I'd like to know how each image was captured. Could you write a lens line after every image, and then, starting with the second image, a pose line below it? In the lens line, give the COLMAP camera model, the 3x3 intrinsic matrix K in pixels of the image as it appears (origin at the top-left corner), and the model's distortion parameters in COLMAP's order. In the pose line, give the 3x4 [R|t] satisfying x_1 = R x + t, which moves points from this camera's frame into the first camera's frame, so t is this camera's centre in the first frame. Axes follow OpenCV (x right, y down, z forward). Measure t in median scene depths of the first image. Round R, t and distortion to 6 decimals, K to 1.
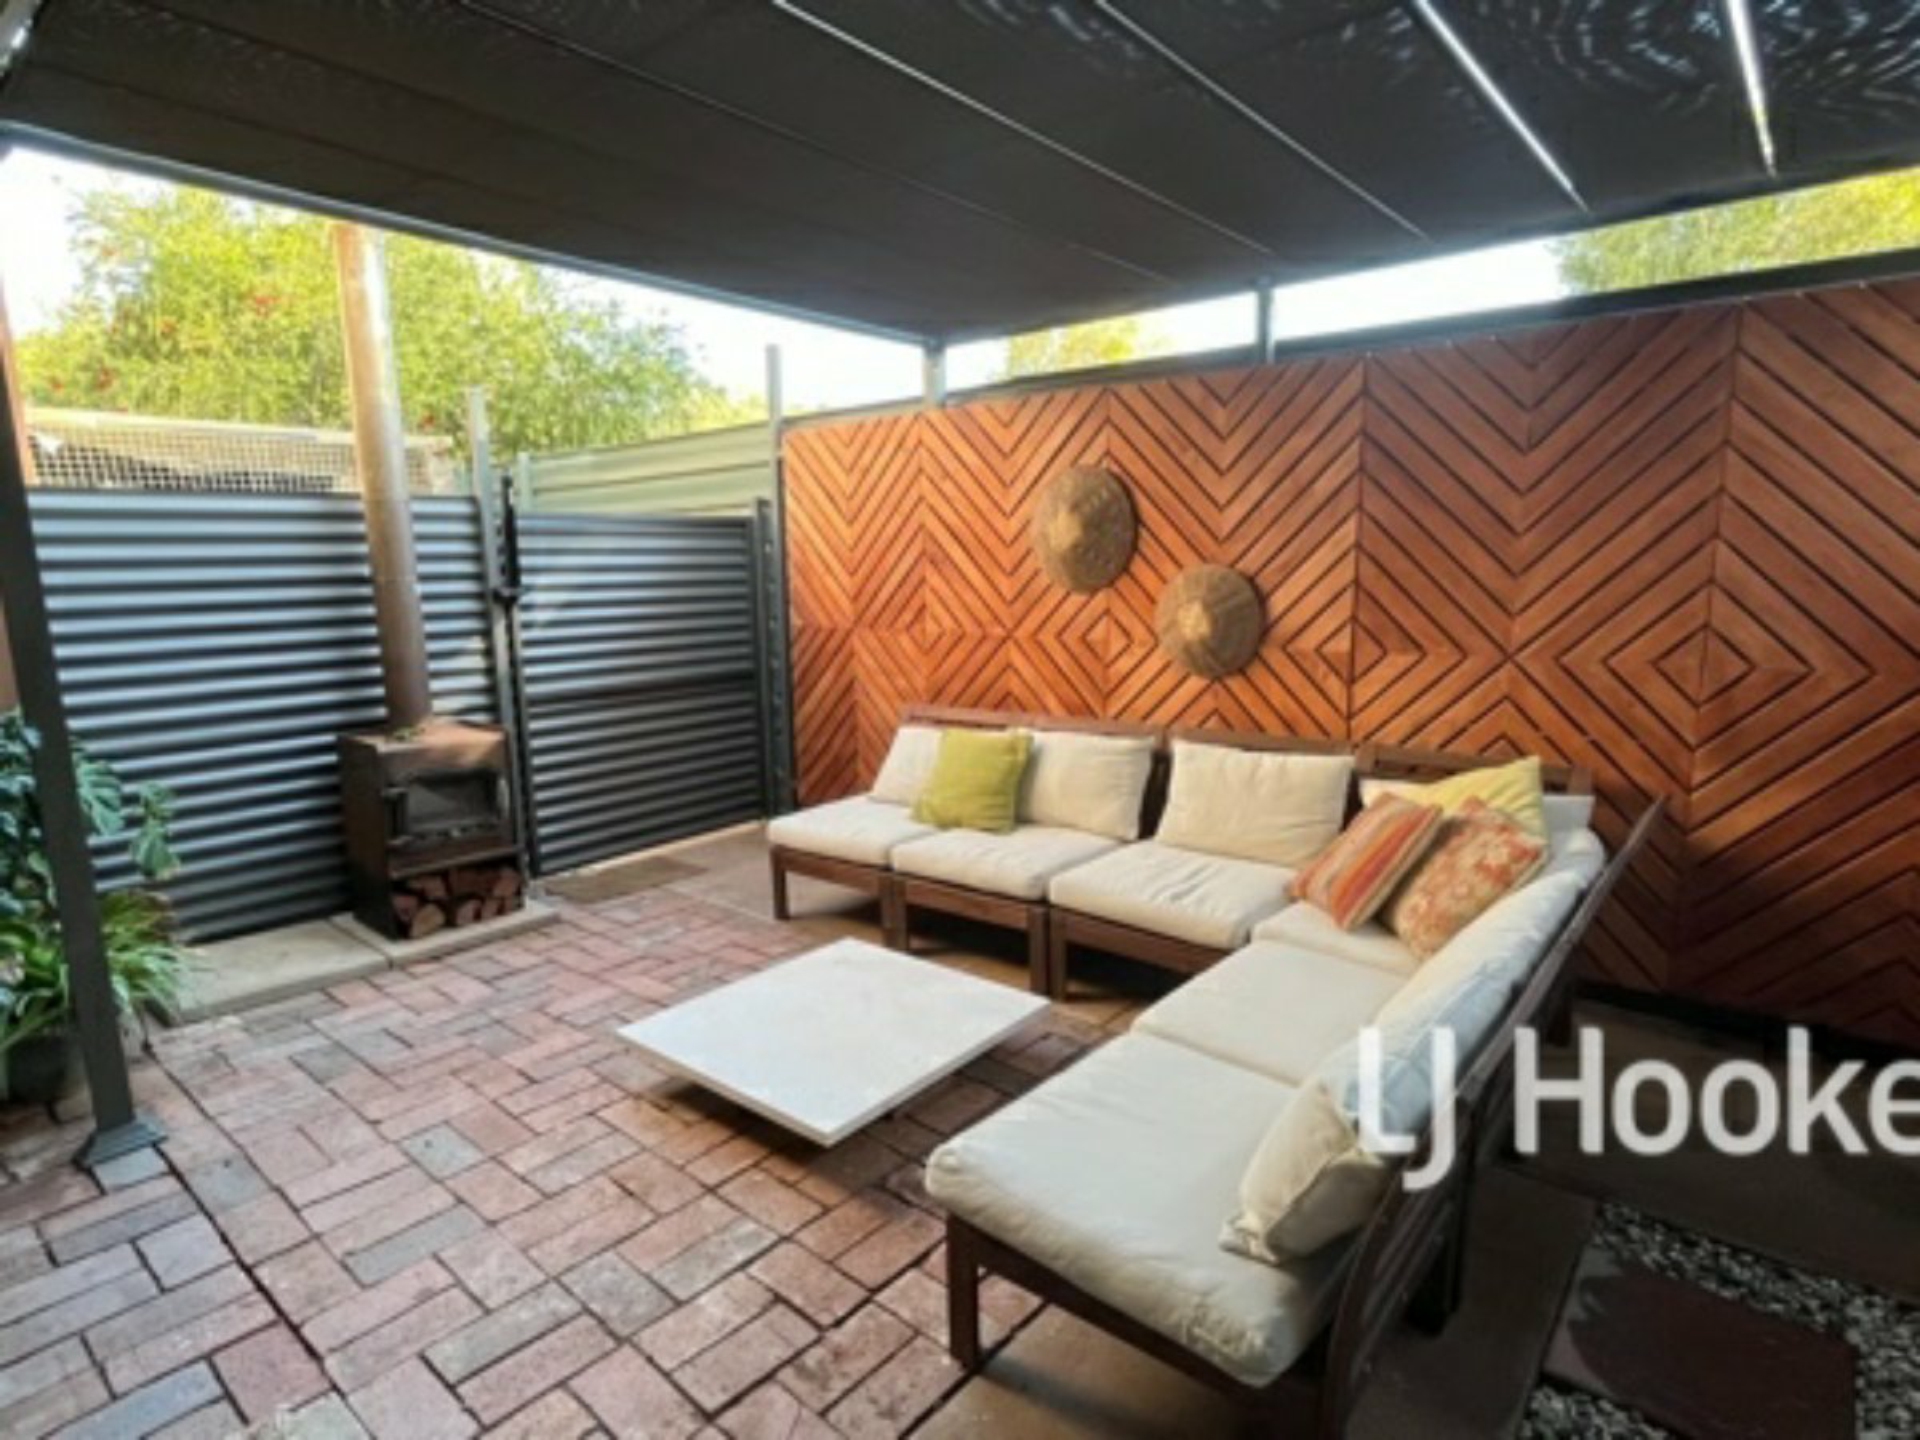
lens RADIAL K [[1029.9, 0, 958.4], [0, 1029.9, 732.2], [0, 0, 1]] dist [-0.001134, 0.000612]
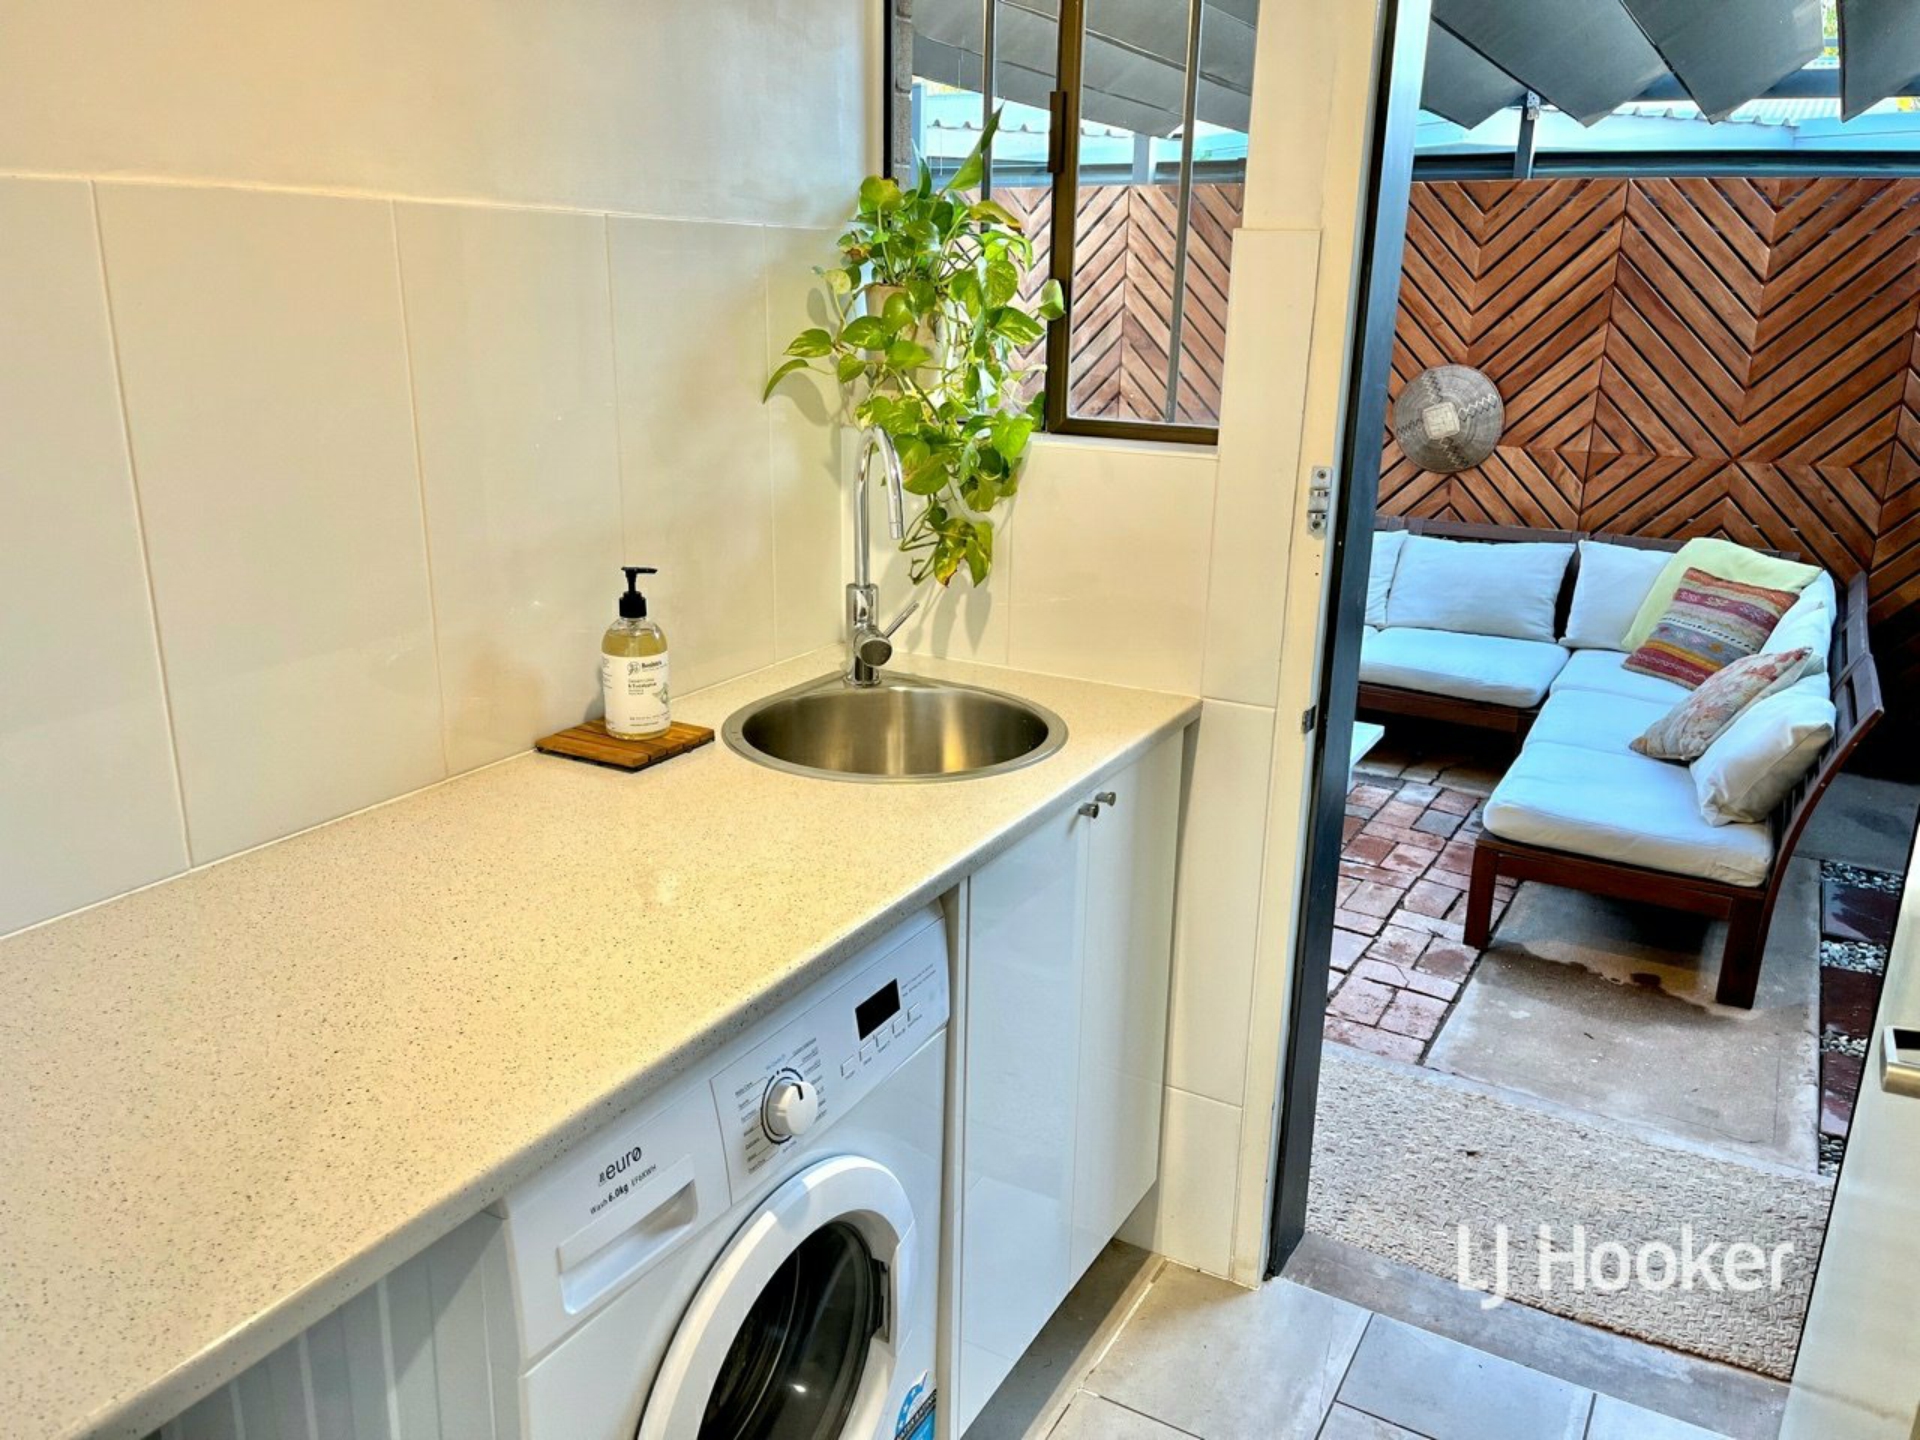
lens RADIAL K [[1475.2, 0, 960.0], [0, 1475.2, 720.0], [0, 0, 1]] dist [0.098363, -0.146014]
pose [[0.981759, -0.017861, 0.189289, -0.632692], [-0.005857, 0.992265, 0.124002, 0.014648], [-0.190040, -0.122849, 0.974060, -0.512546]]
